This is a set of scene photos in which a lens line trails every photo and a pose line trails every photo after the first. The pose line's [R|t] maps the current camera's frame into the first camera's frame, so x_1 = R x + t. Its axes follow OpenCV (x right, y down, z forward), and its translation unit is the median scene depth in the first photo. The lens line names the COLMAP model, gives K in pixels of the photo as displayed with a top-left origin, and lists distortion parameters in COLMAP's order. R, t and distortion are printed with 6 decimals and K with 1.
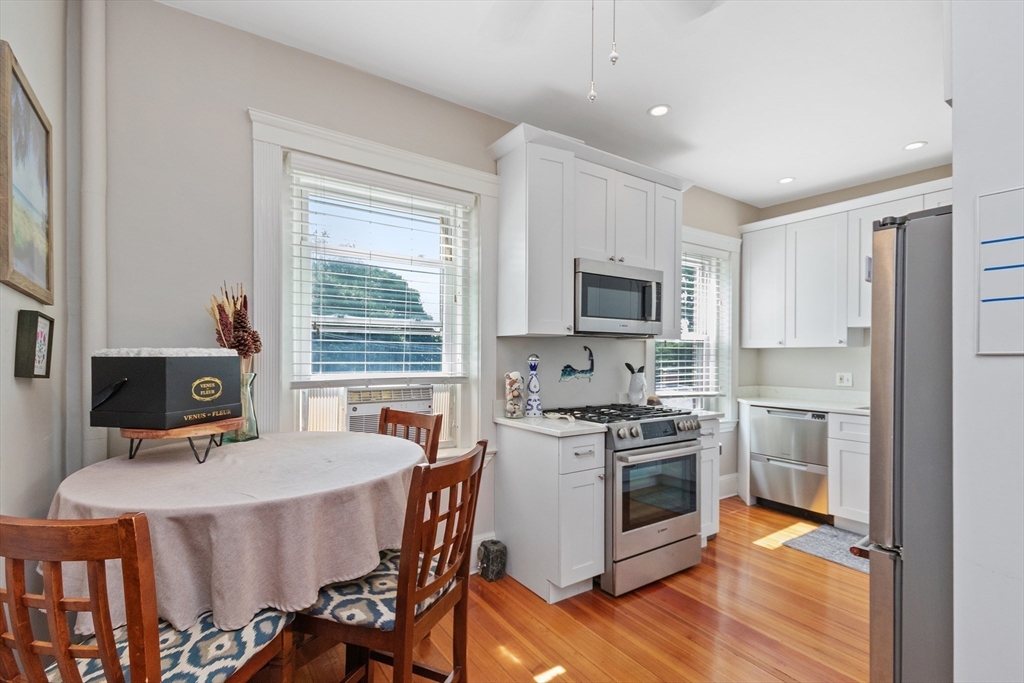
lens RADIAL K [[461.5, 0, 512.5], [0, 461.5, 355.0], [0, 0, 1]] dist [0.013764, -0.000250]
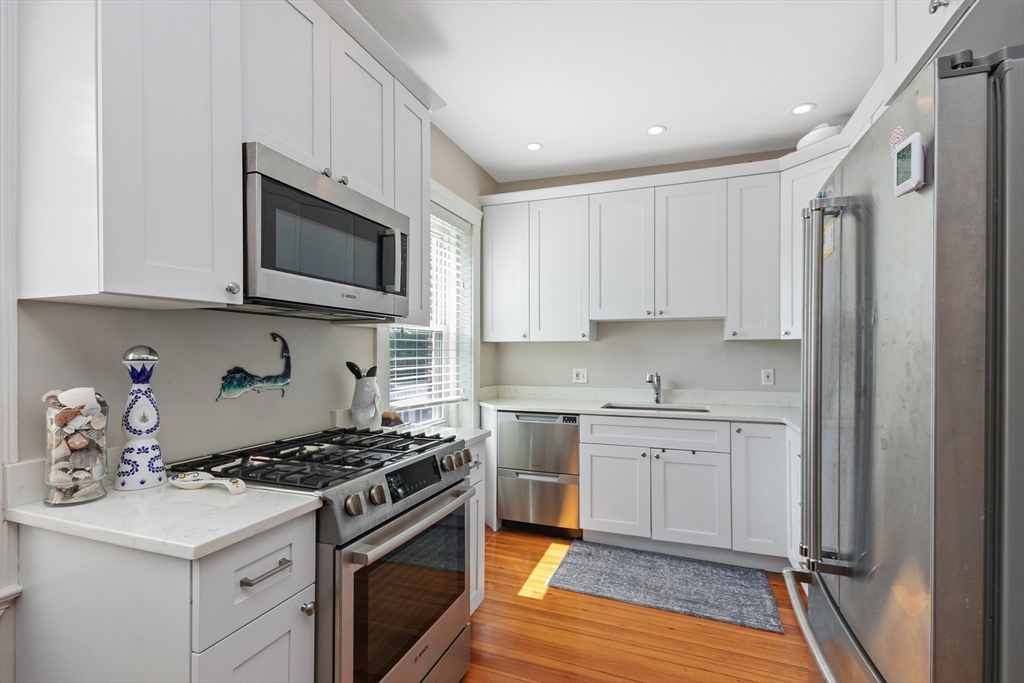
lens RADIAL K [[461.5, 0, 512.5], [0, 461.5, 355.0], [0, 0, 1]] dist [0.013764, -0.000250]
pose [[0.813809, -0.005498, 0.581107, 0.072727], [0.001786, 0.999974, 0.006960, 0.004345], [-0.581130, -0.004626, 0.813798, 0.408400]]
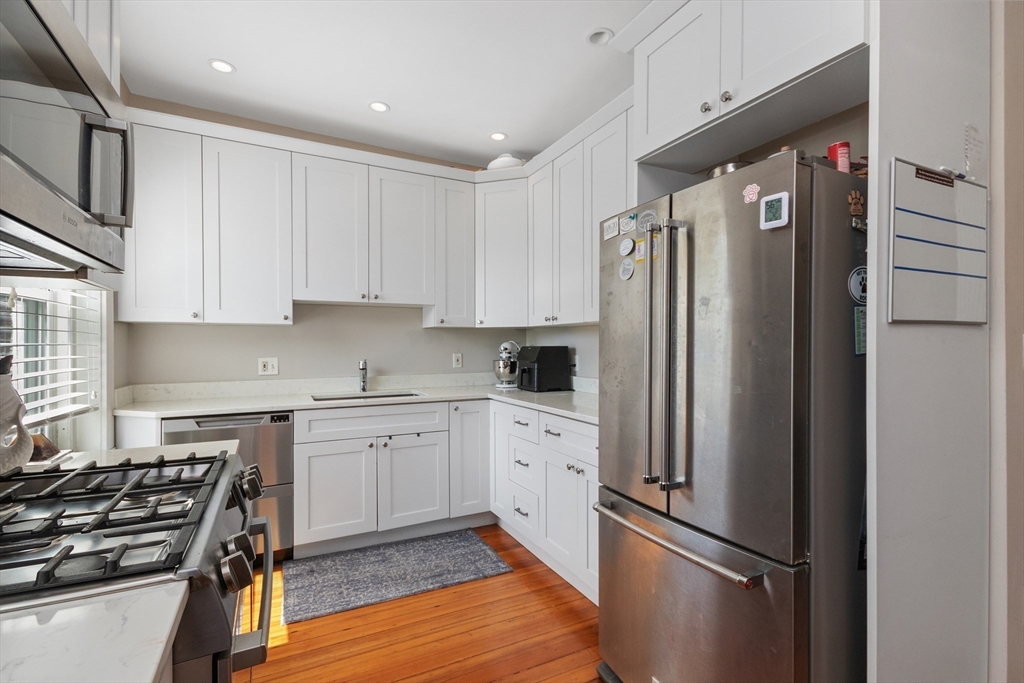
lens RADIAL K [[468.3, 0, 512.3], [0, 468.3, 348.4], [0, 0, 1]] dist [0.014200, -0.000117]
pose [[0.124291, -0.011983, 0.992173, -0.029761], [0.000910, 0.999928, 0.011963, 0.016543], [-0.992245, -0.000584, 0.124293, 0.636705]]
